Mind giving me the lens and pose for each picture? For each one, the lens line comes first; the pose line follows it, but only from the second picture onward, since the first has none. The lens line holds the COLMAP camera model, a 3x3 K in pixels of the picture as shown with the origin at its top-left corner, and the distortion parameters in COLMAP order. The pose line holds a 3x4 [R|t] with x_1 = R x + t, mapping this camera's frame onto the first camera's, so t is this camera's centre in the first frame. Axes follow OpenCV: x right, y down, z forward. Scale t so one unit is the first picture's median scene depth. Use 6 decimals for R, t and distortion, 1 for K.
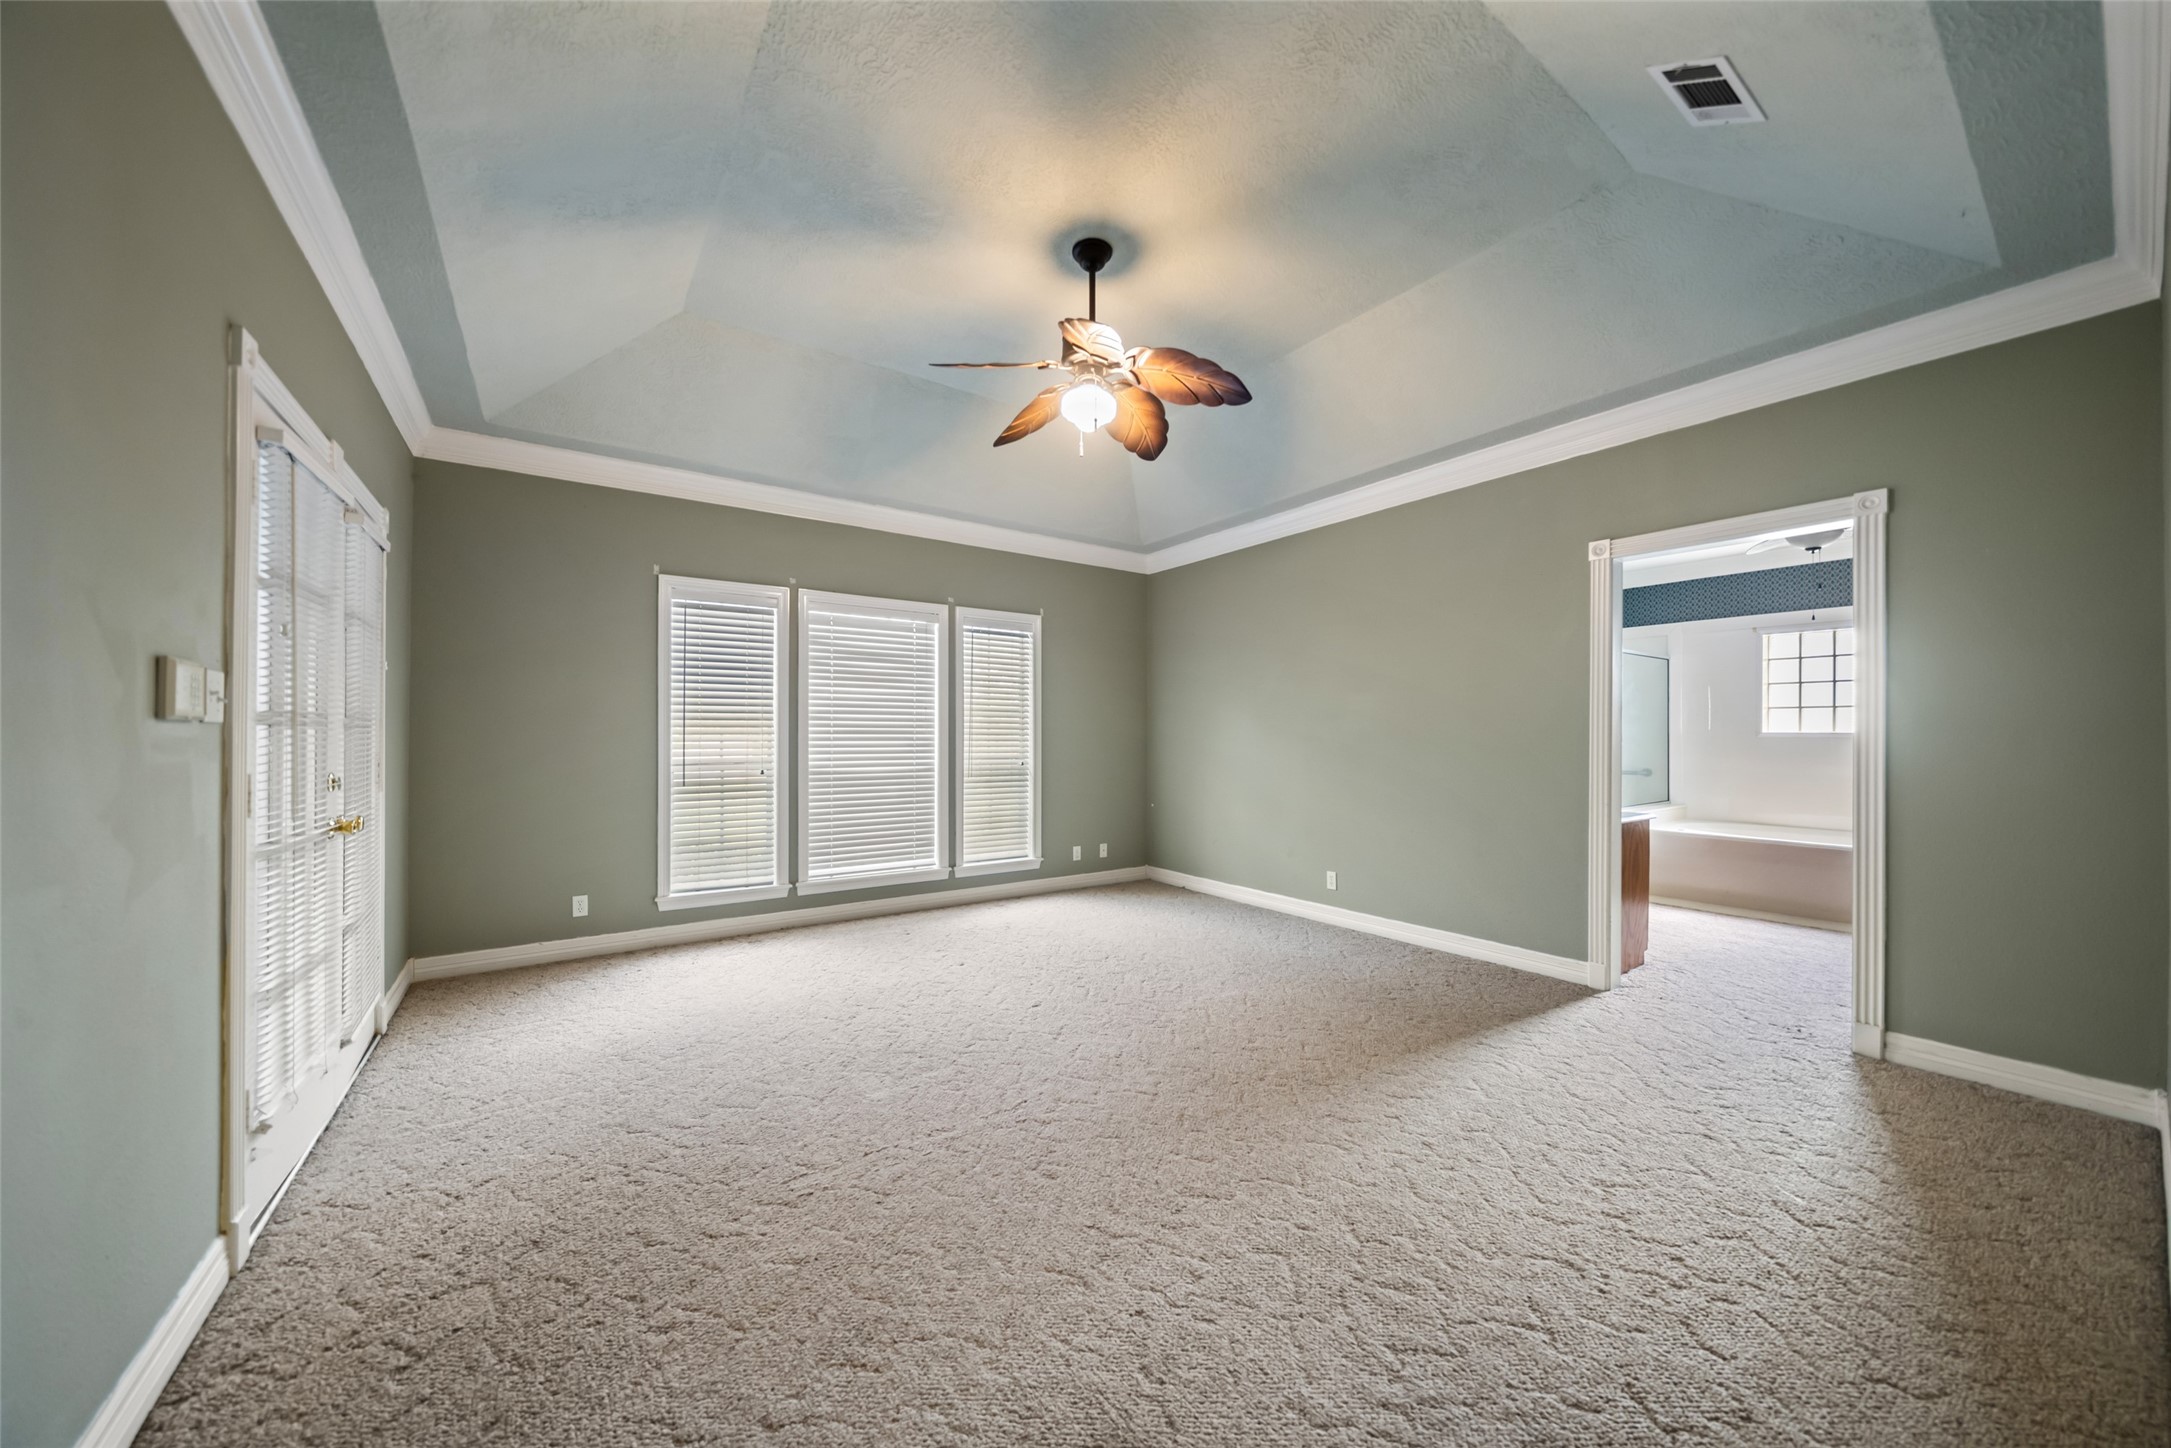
lens RADIAL K [[741.6, 0, 1087.9], [0, 741.6, 729.9], [0, 0, 1]] dist [-0.006112, -0.000081]
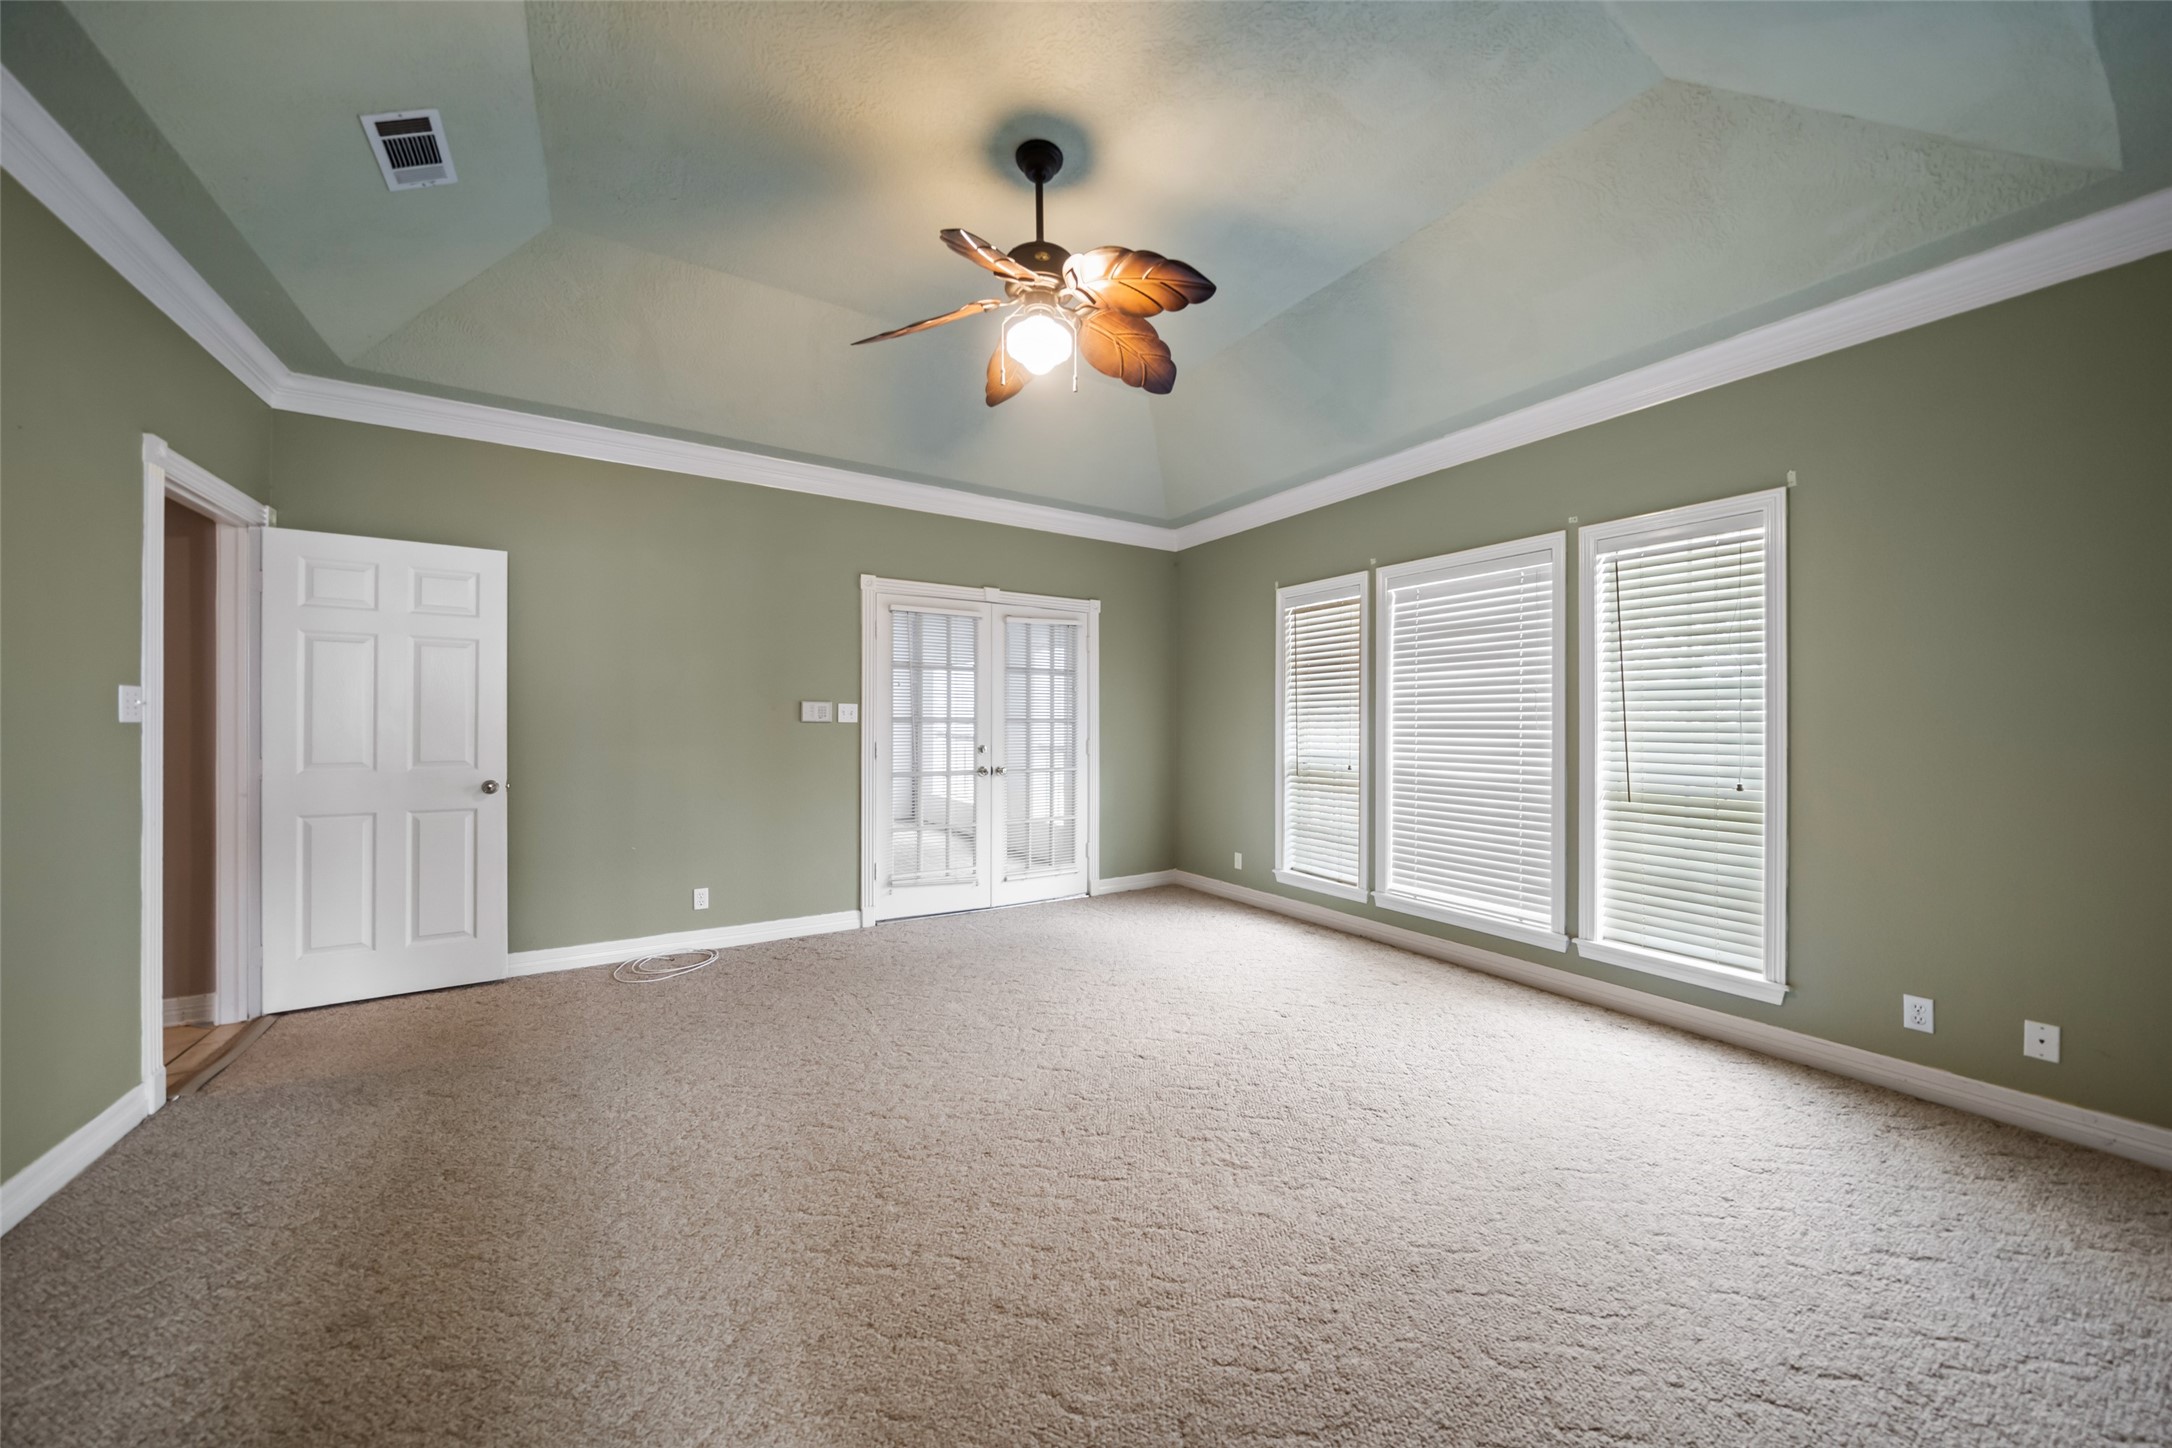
lens RADIAL K [[741.9, 0, 1090.5], [0, 741.9, 723.1], [0, 0, 1]] dist [-0.006112, -0.000081]
pose [[-0.040217, -0.003865, -0.999183, 0.552284], [0.000928, 0.999992, -0.003905, 0.002326], [0.999191, -0.001084, -0.040213, 0.709845]]
